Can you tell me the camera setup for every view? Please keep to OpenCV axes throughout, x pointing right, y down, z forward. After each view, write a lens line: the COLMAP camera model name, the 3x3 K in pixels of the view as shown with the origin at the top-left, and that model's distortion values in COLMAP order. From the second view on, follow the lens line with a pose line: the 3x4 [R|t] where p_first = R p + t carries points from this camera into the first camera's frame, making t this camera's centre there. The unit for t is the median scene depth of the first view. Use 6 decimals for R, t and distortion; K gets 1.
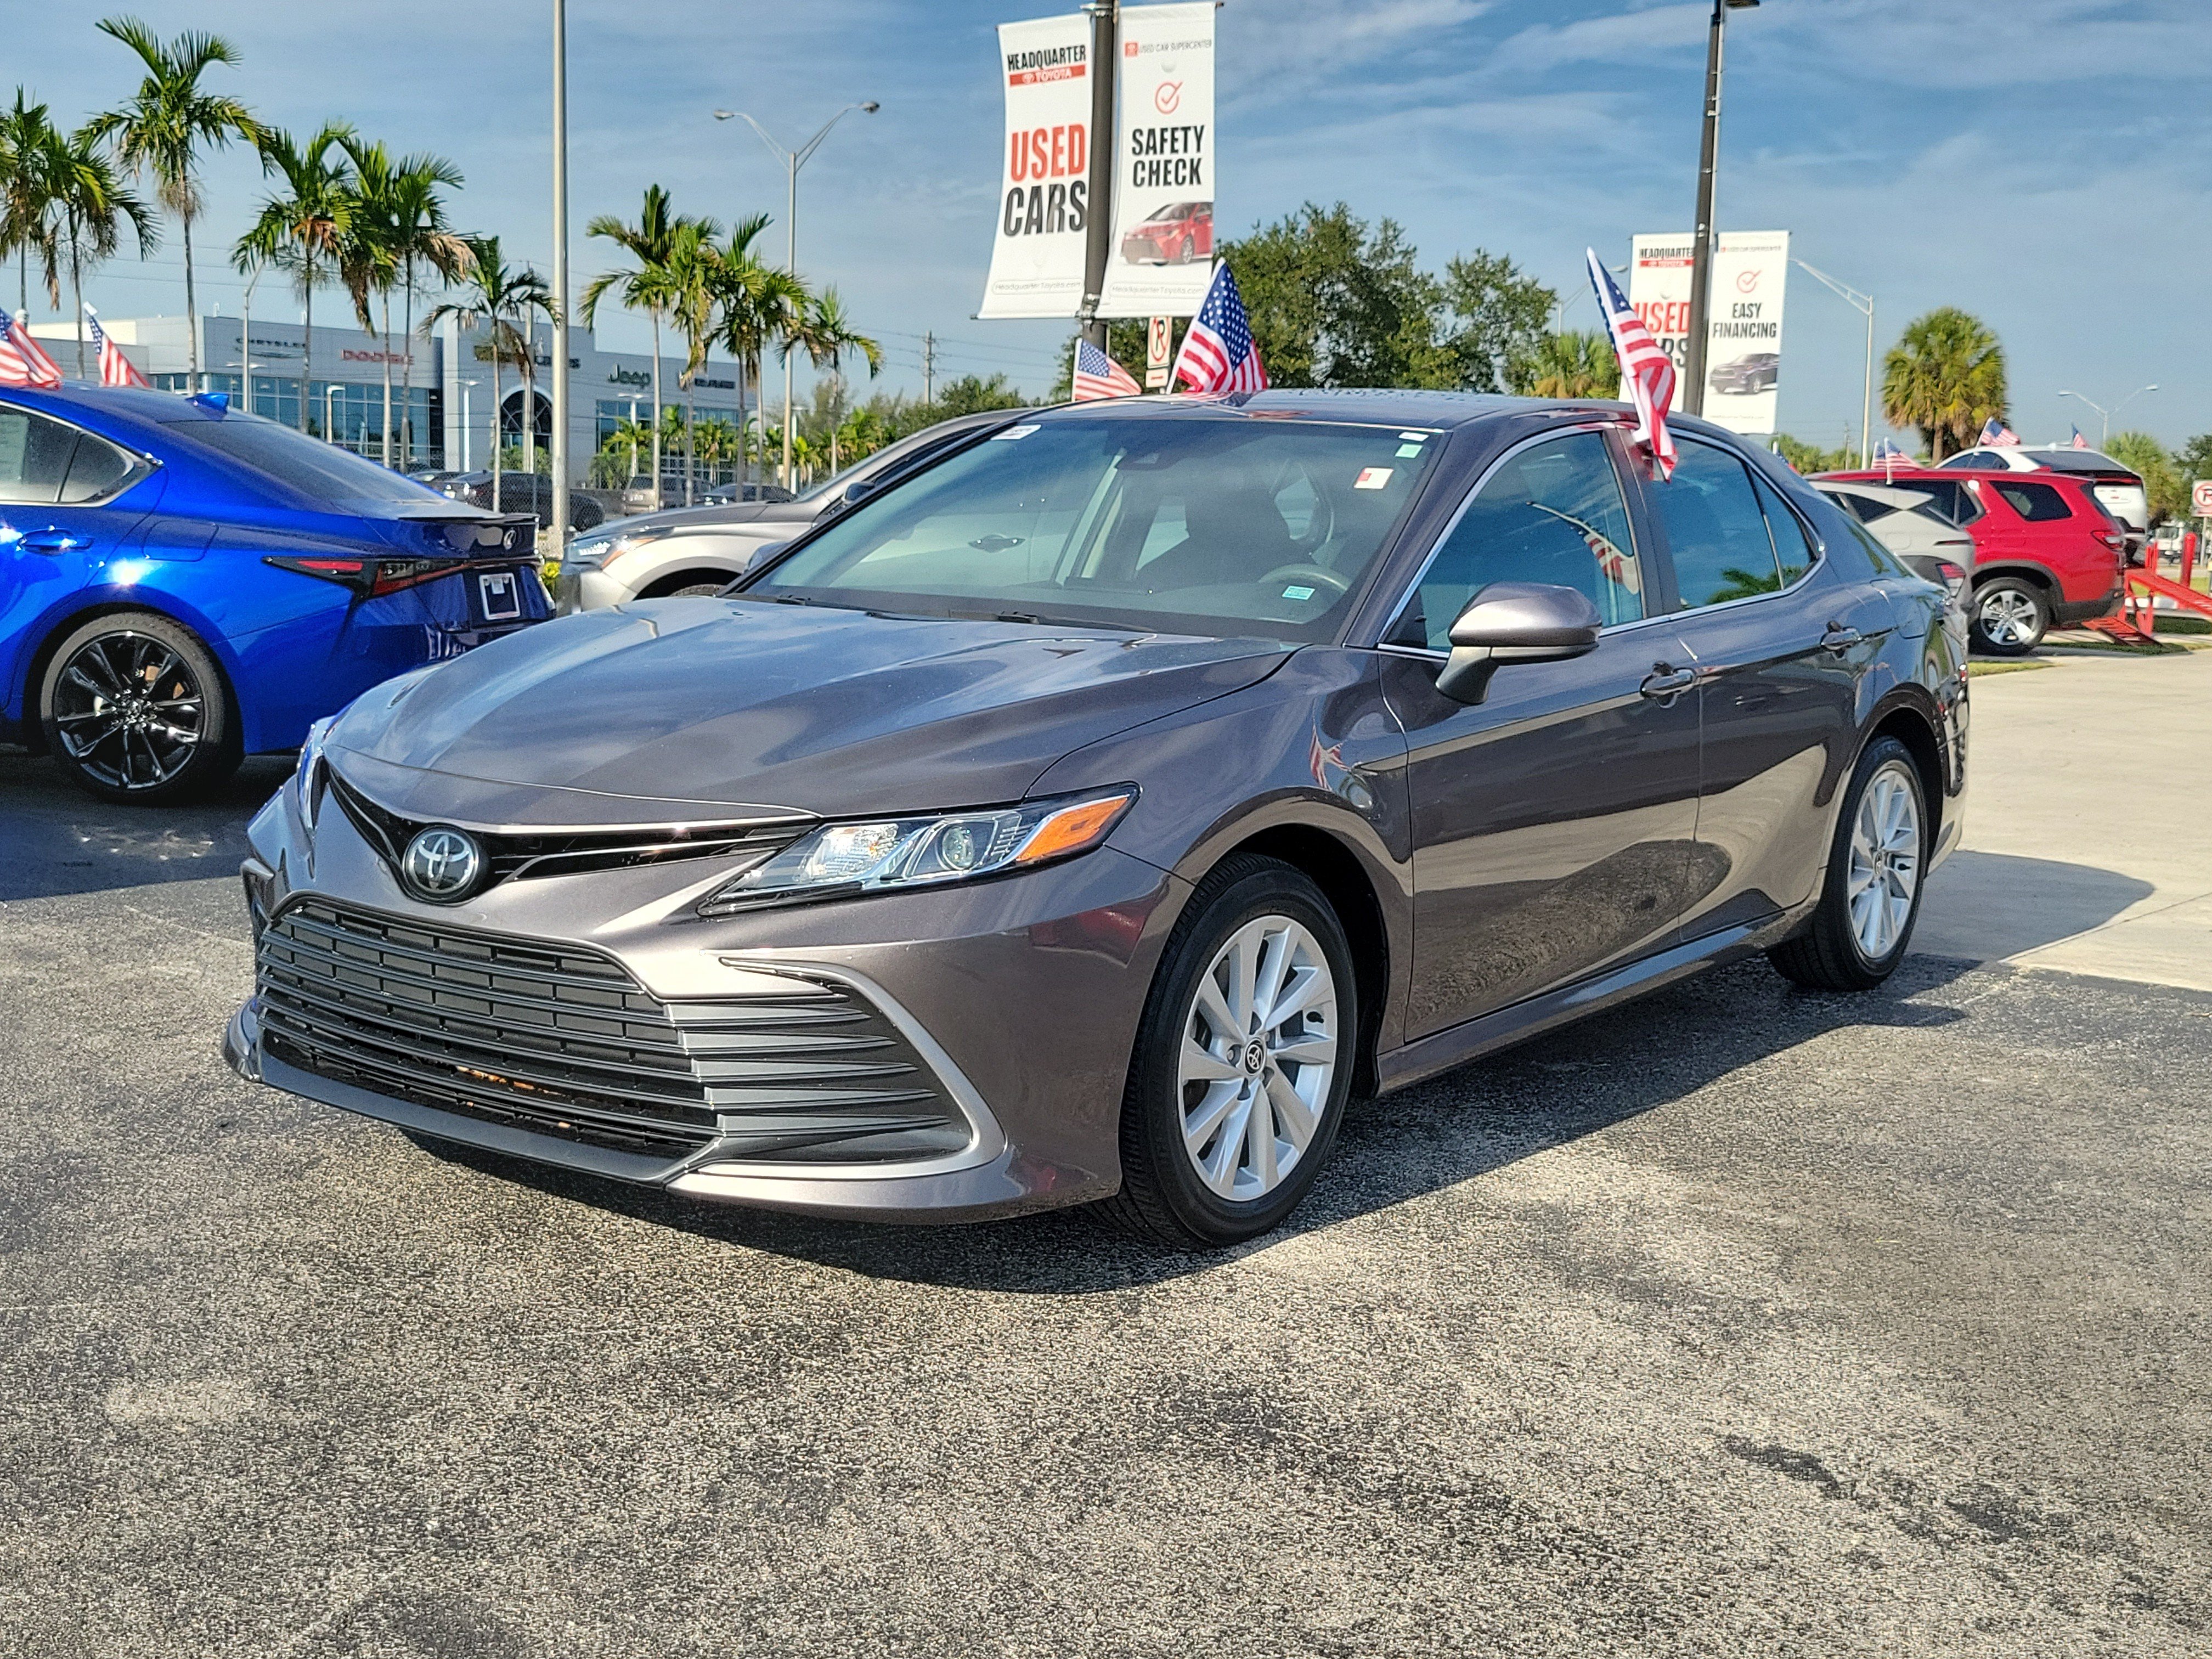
lens RADIAL K [[2730.2, 0, 1055.7], [0, 2730.2, 831.1], [0, 0, 1]] dist [0.048458, -0.005357]
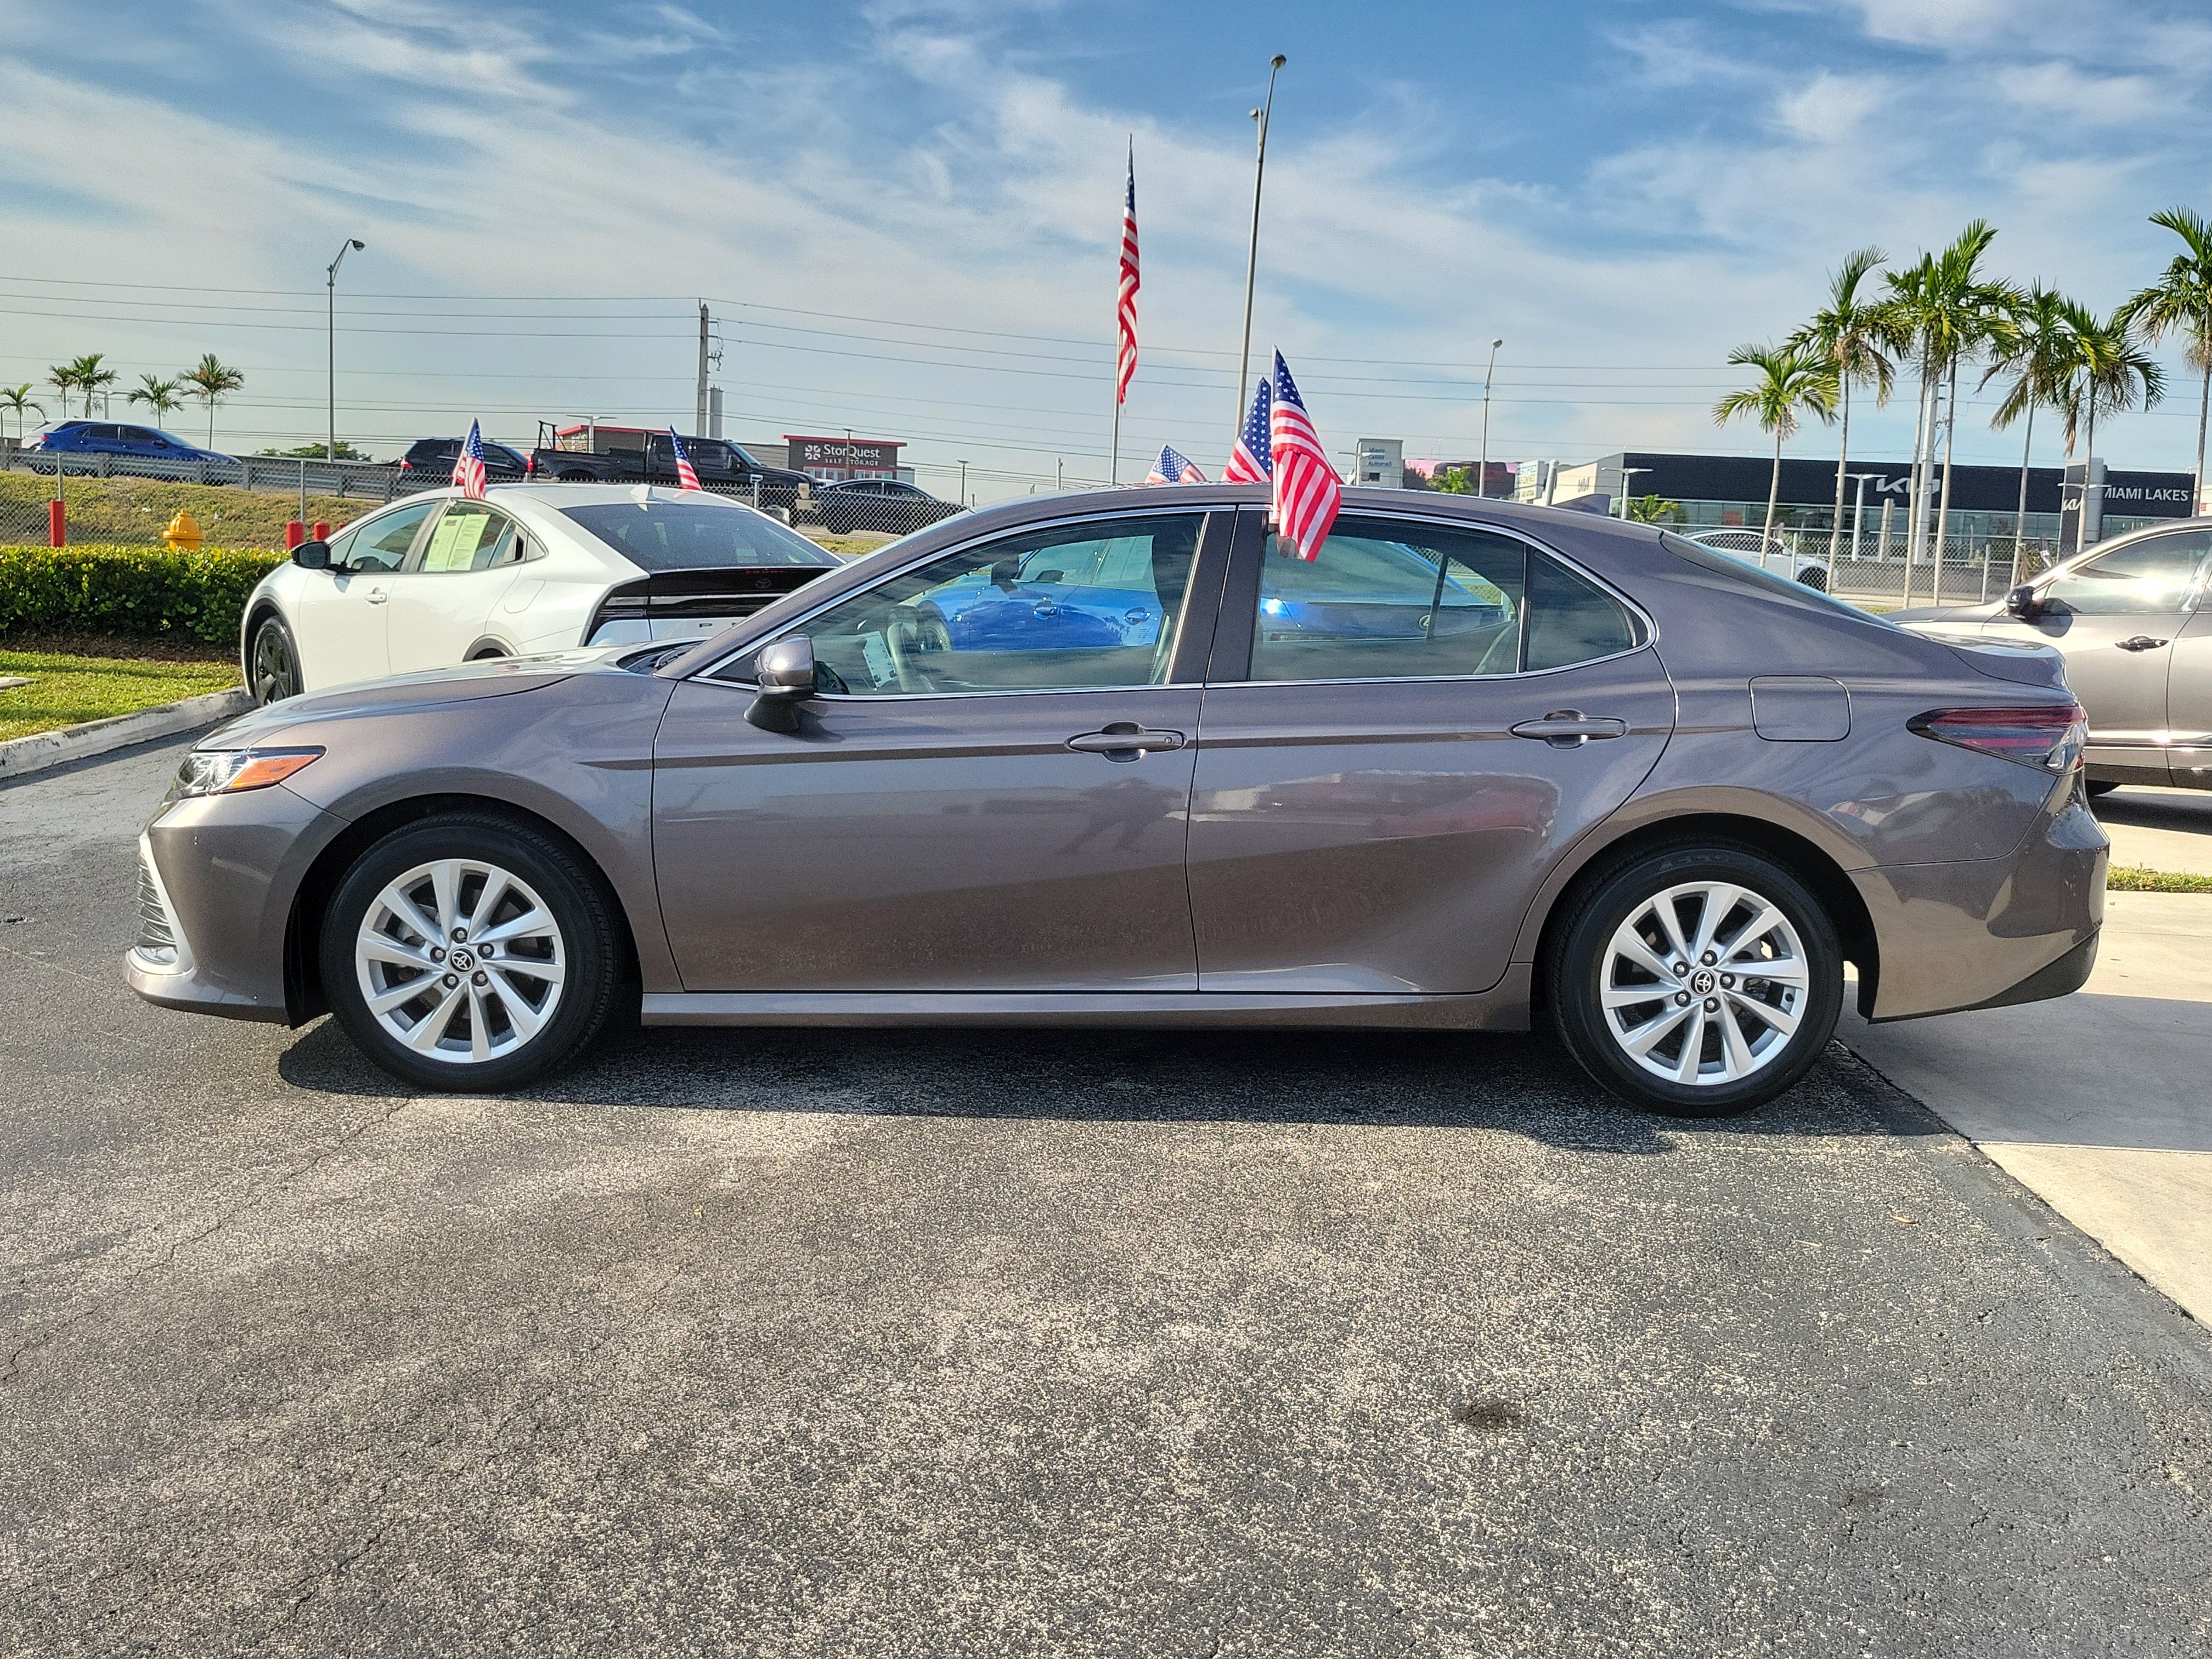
lens RADIAL K [[2157.6, 0, 1120.6], [0, 2157.6, 833.1], [0, 0, 1]] dist [0.043403, -0.028947]
pose [[0.571255, 0.099272, -0.814747, 0.856365], [-0.117409, 0.992334, 0.038589, -0.046486], [0.812332, 0.073614, 0.578531, 0.472548]]
